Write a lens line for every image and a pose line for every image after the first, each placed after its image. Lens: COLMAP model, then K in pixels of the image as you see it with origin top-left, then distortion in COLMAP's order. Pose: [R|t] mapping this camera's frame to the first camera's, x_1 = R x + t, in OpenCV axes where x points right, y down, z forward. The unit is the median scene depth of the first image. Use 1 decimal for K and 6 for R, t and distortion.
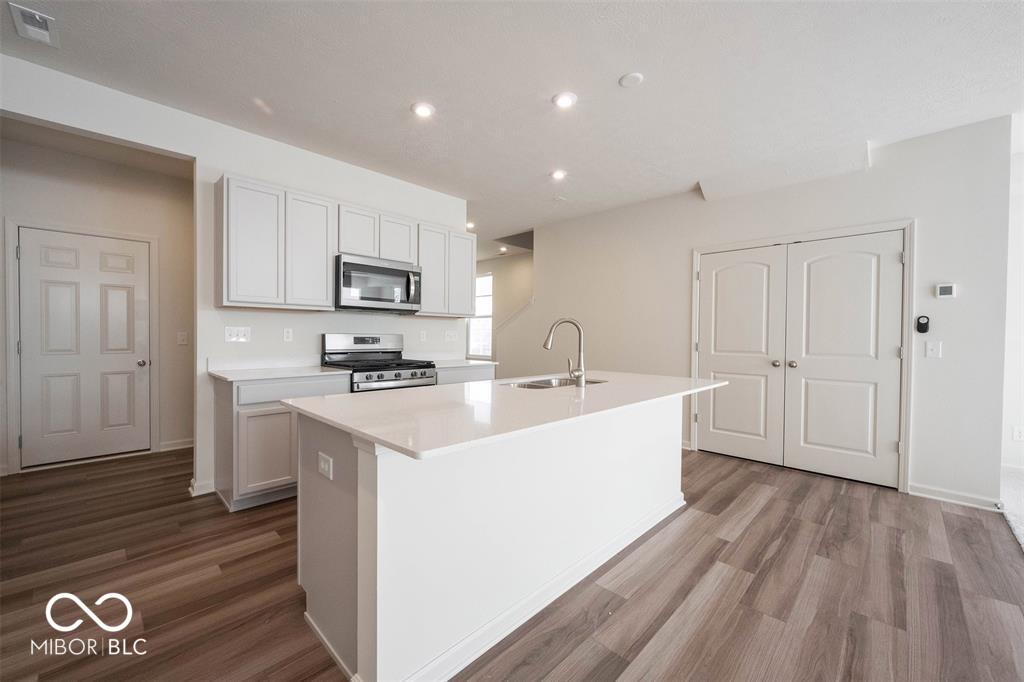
lens RADIAL K [[406.0, 0, 518.1], [0, 406.0, 341.5], [0, 0, 1]] dist [0.001761, 0.000157]
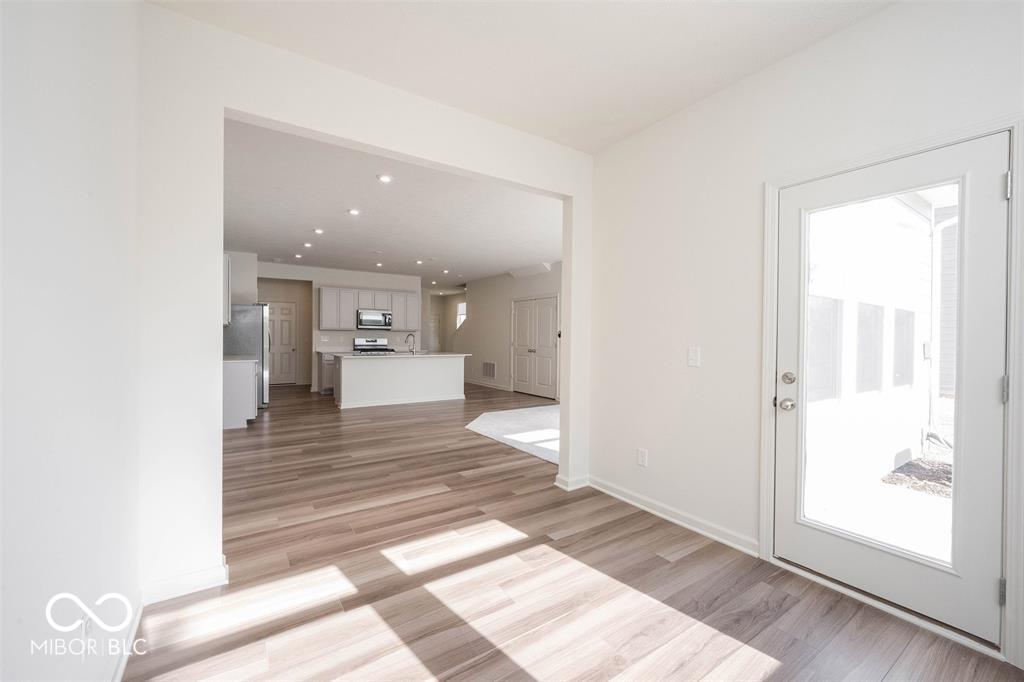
lens RADIAL K [[406.0, 0, 516.8], [0, 406.0, 341.1], [0, 0, 1]] dist [0.001761, 0.000157]
pose [[0.981232, -0.000002, -0.192829, 1.150833], [-0.001444, 0.999972, -0.007359, 0.019102], [0.192823, 0.007499, 0.981205, -1.498545]]
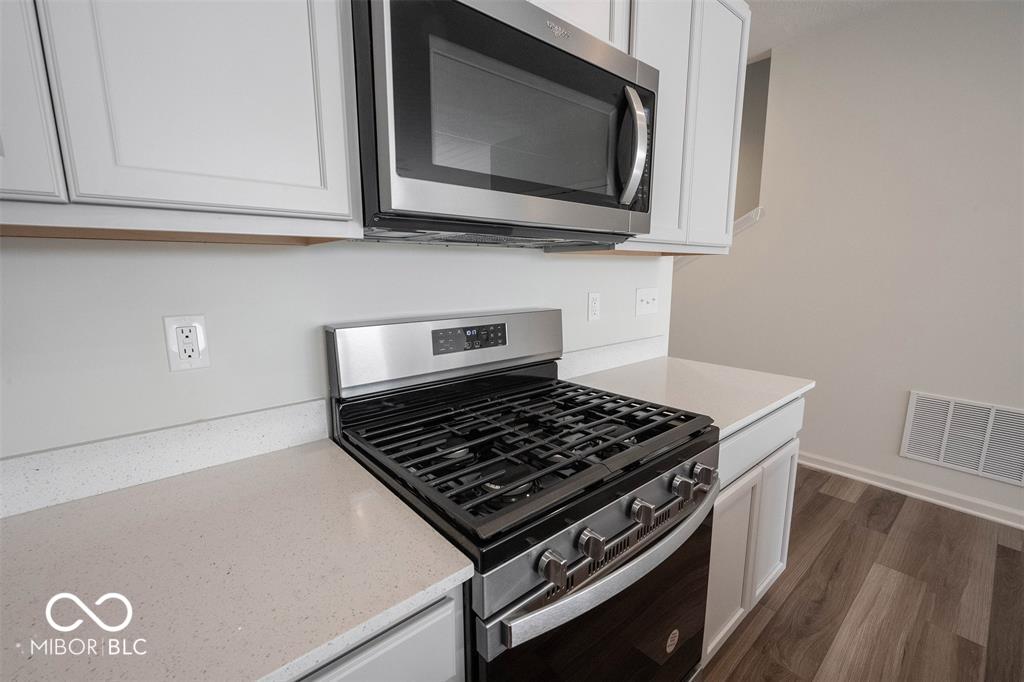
lens RADIAL K [[427.1, 0, 515.4], [0, 427.1, 345.7], [0, 0, 1]] dist [-0.000008, 0.000028]
pose [[0.995262, 0.006684, -0.097004, -0.350506], [0.009110, 0.986836, 0.161470, -0.055825], [0.096806, -0.161589, 0.982099, 0.780491]]
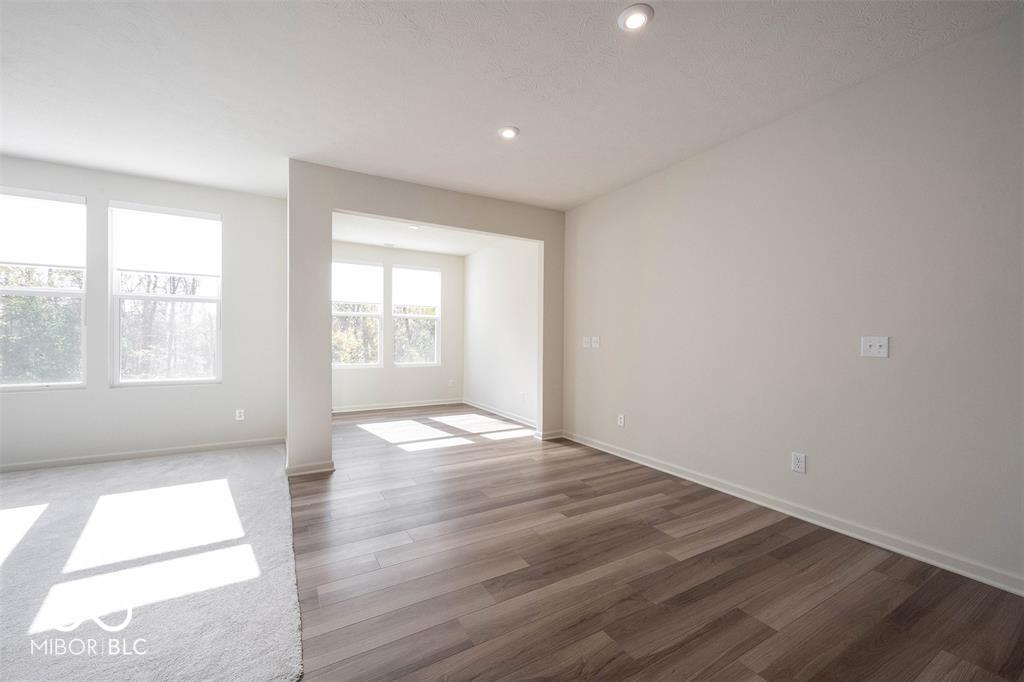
lens RADIAL K [[406.0, 0, 512.6], [0, 406.0, 341.1], [0, 0, 1]] dist [0.001761, 0.000157]
pose [[-0.960984, -0.017420, 0.276055, 0.287727], [-0.012233, 0.999715, 0.020498, -0.003588], [-0.276333, 0.016322, -0.960923, 0.446304]]
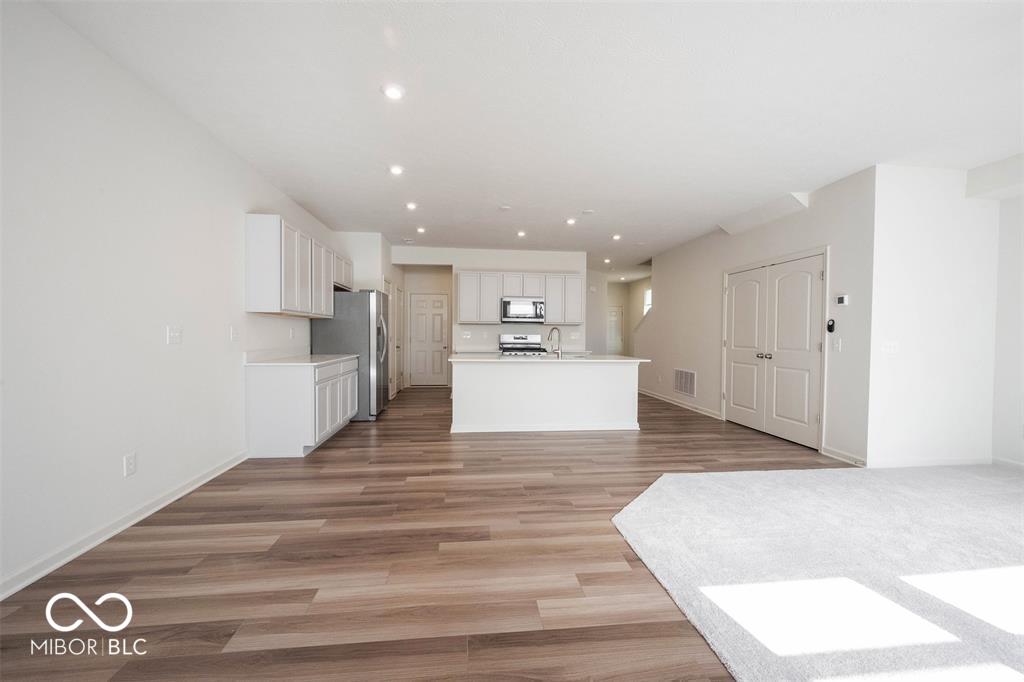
lens RADIAL K [[406.0, 0, 515.0], [0, 406.0, 338.9], [0, 0, 1]] dist [0.001761, 0.000157]
pose [[0.779328, 0.004342, -0.626601, 0.960008], [-0.011417, 0.999908, -0.007271, 0.021061], [0.626513, 0.012821, 0.779306, -0.630068]]
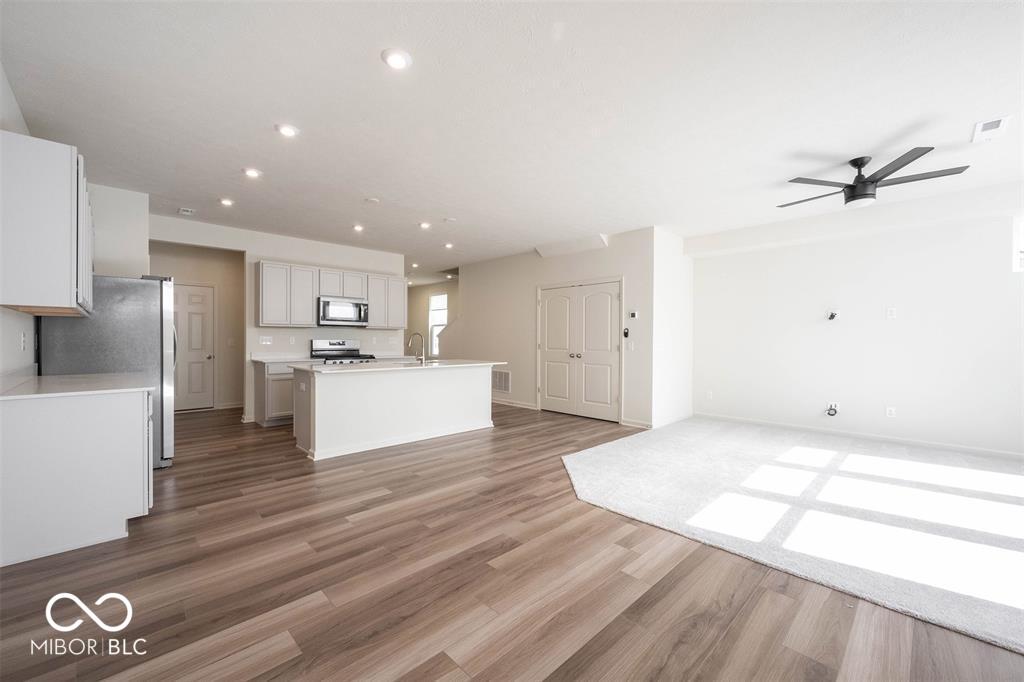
lens RADIAL K [[406.0, 0, 515.6], [0, 406.0, 340.8], [0, 0, 1]] dist [0.001761, 0.000157]
pose [[0.999717, -0.005339, -0.023193, 0.495807], [0.005077, 0.999923, -0.011341, 0.012217], [0.023251, 0.011220, 0.999667, -0.828560]]
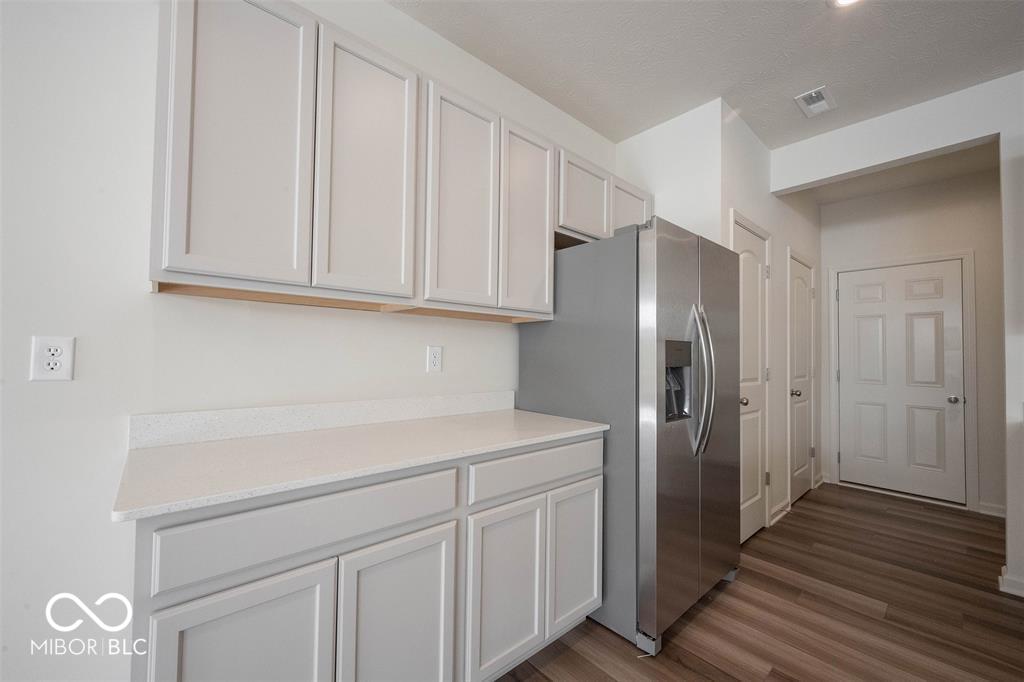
lens RADIAL K [[406.0, 0, 504.6], [0, 406.0, 339.3], [0, 0, 1]] dist [0.001761, 0.000157]
pose [[-0.080194, -0.044639, -0.995779, 0.017223], [-0.035657, 0.998486, -0.041889, -0.005590], [0.996141, 0.032147, -0.081664, 0.140577]]
